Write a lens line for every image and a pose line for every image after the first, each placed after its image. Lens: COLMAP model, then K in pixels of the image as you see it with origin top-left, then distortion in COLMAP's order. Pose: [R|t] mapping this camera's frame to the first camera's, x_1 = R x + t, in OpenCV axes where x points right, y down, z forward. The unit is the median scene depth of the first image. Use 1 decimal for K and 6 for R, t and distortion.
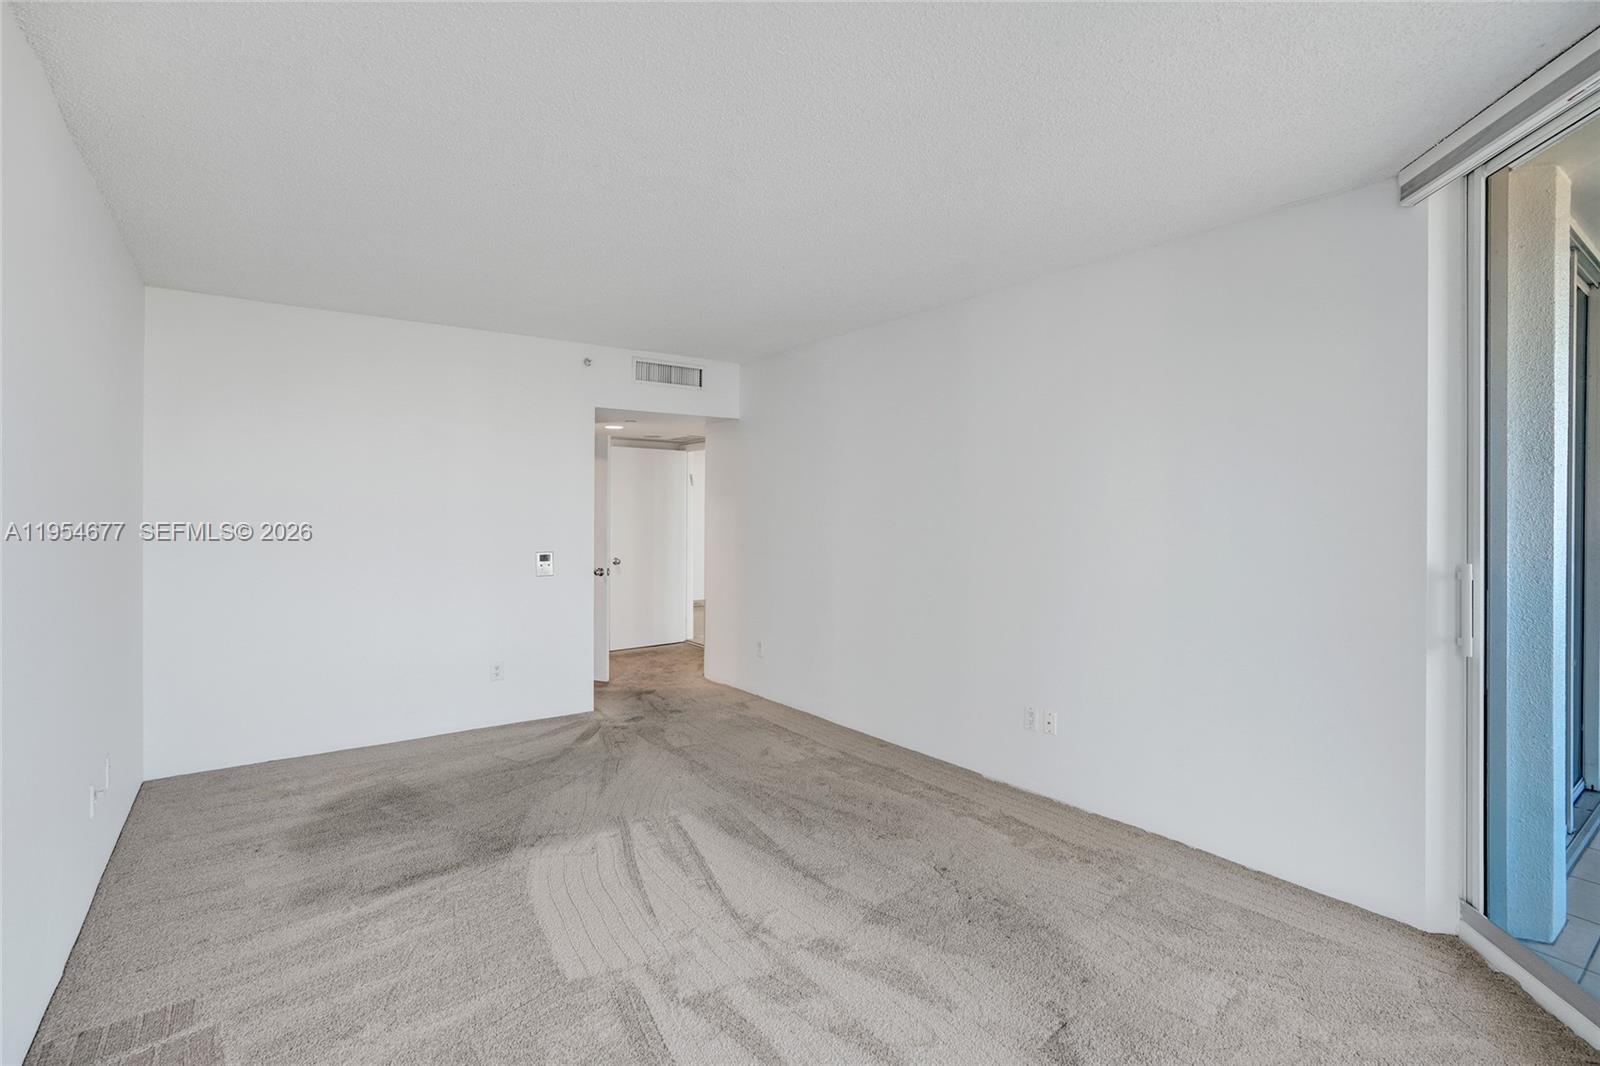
lens RADIAL K [[754.5, 0, 808.6], [0, 754.5, 525.5], [0, 0, 1]] dist [-0.068332, 0.028132]
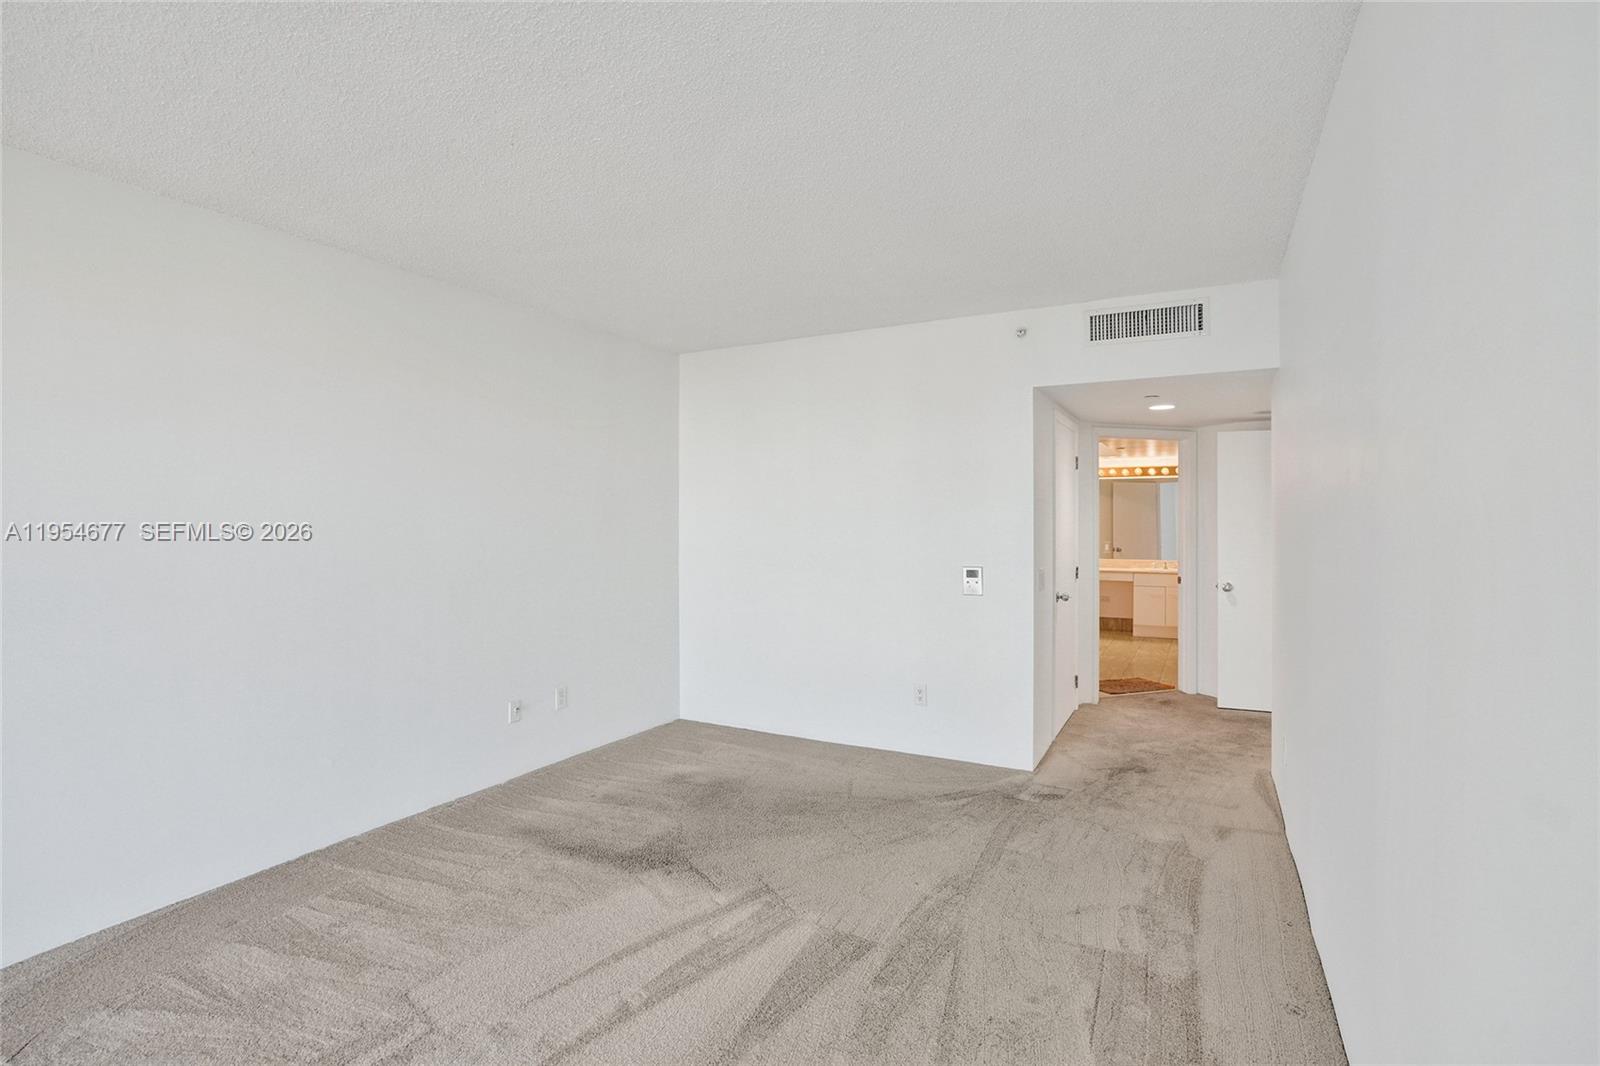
lens RADIAL K [[754.5, 0, 808.6], [0, 754.5, 525.5], [0, 0, 1]] dist [-0.068332, 0.028132]
pose [[0.412561, 0.002480, -0.910927, 0.361833], [-0.010705, 0.999940, -0.002127, -0.008260], [0.910867, 0.010629, 0.412563, 0.492704]]
